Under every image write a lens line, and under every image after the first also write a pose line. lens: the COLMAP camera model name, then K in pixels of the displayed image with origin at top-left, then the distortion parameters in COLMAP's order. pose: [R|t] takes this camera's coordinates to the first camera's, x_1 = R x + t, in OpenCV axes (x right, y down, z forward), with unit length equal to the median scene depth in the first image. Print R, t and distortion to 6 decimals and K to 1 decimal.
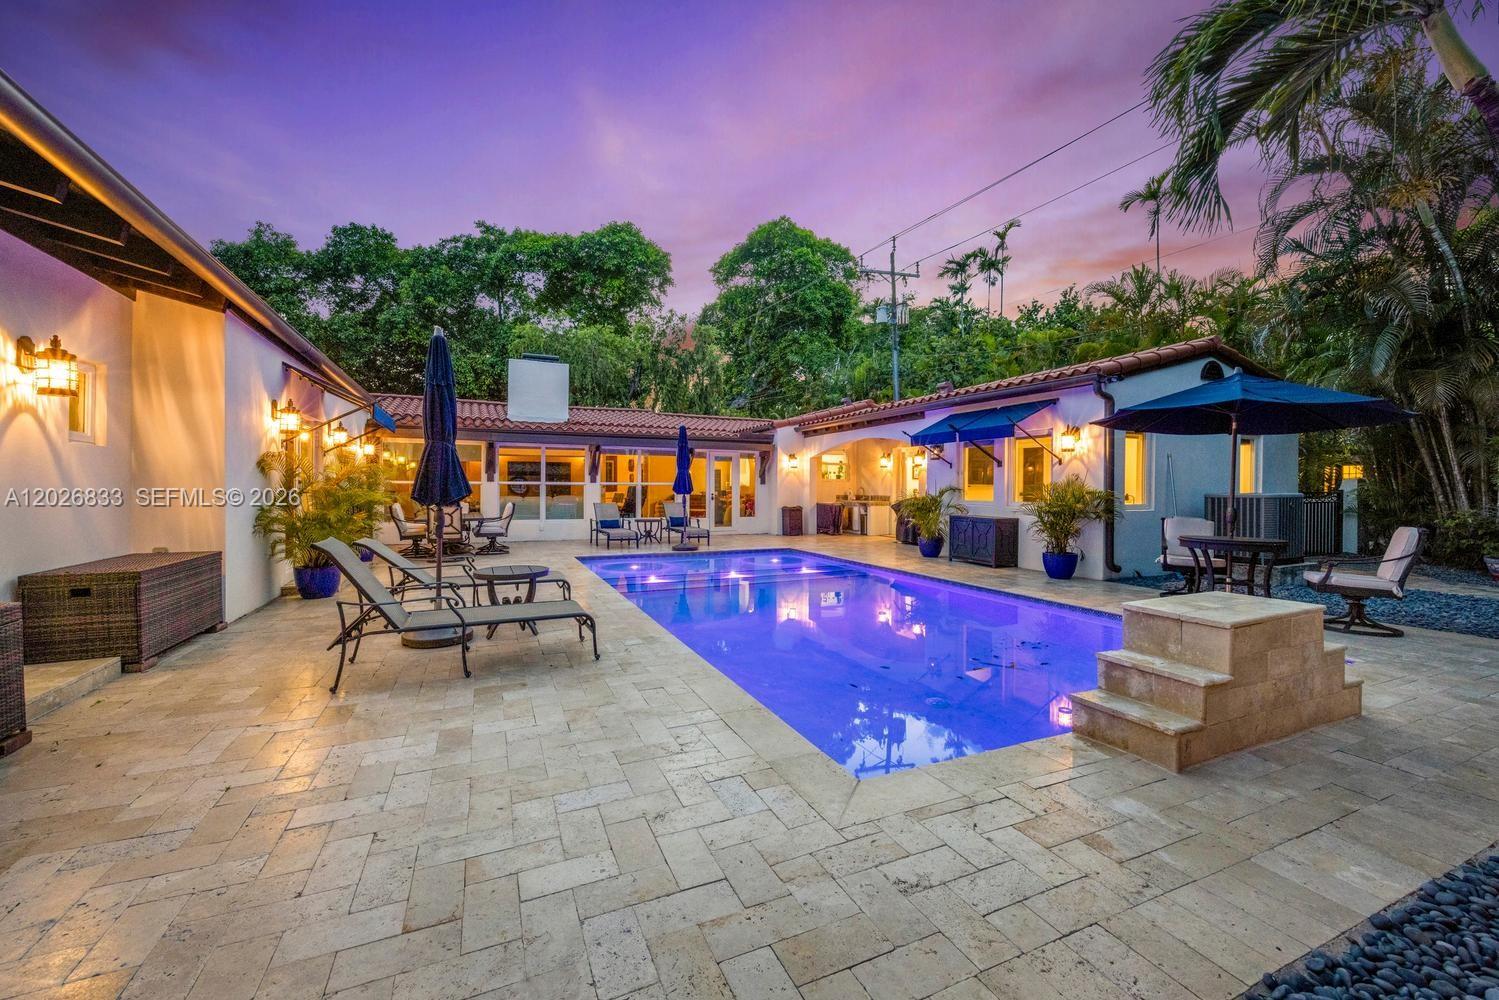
lens RADIAL K [[574.6, 0, 741.9], [0, 574.6, 488.2], [0, 0, 1]] dist [0.001361, 0.000188]
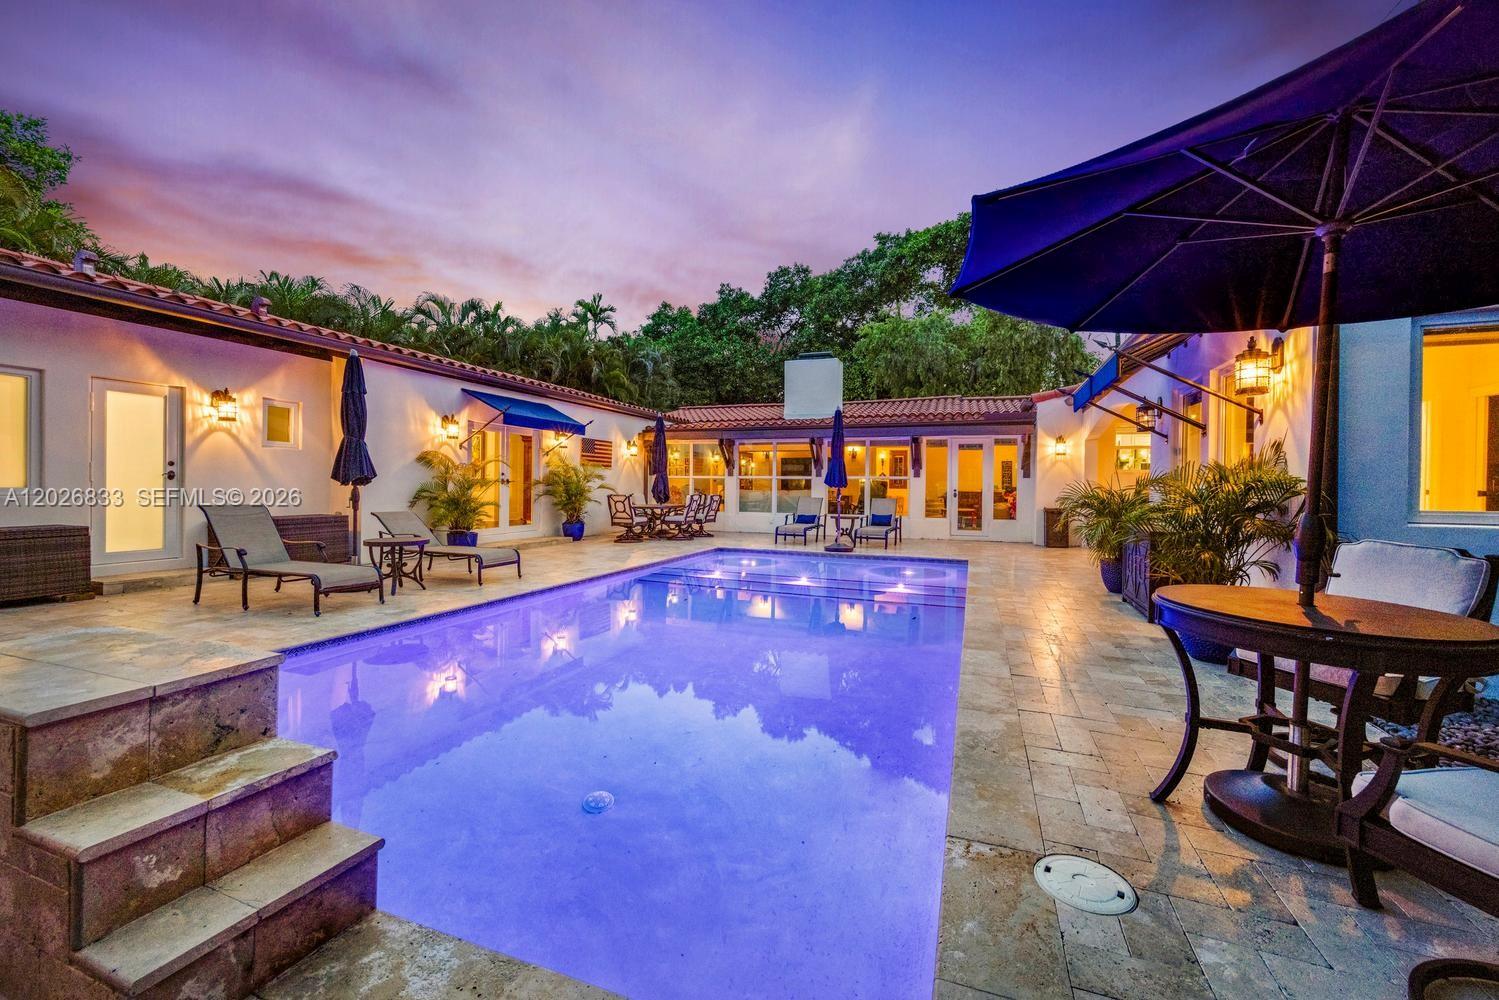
lens RADIAL K [[574.6, 0, 741.9], [0, 574.6, 488.2], [0, 0, 1]] dist [0.001361, 0.000188]
pose [[0.738597, 0.007938, -0.674100, 0.276486], [-0.006999, 0.999967, 0.004106, 0.006602], [0.674110, 0.001685, 0.738629, 0.176584]]
